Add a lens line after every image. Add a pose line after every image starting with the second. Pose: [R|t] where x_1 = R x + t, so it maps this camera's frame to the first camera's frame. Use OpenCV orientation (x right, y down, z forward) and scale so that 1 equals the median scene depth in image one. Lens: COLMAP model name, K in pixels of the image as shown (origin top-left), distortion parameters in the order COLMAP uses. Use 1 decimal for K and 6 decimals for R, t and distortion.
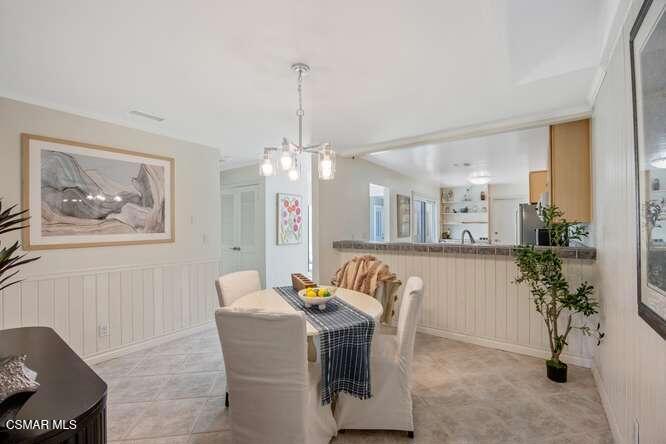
lens RADIAL K [[289.1, 0, 329.1], [0, 289.1, 223.1], [0, 0, 1]] dist [-0.019322, 0.000884]
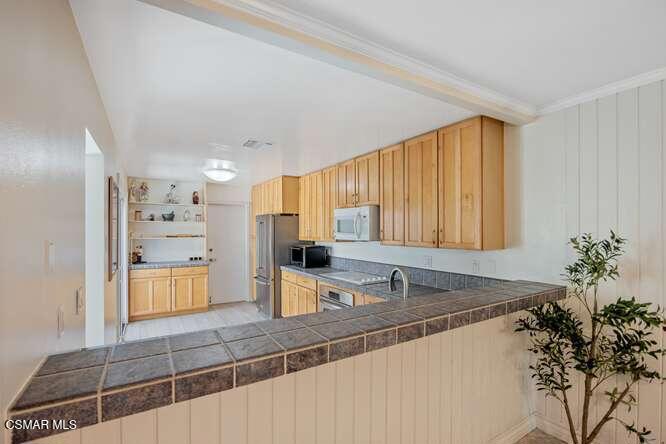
lens RADIAL K [[315.4, 0, 333.2], [0, 315.4, 226.8], [0, 0, 1]] dist [-0.012569, 0.001590]
pose [[0.388562, 0.012855, 0.921333, -0.096811], [-0.007906, 0.999912, -0.010617, -0.048916], [-0.921389, -0.003159, 0.388630, 1.044856]]
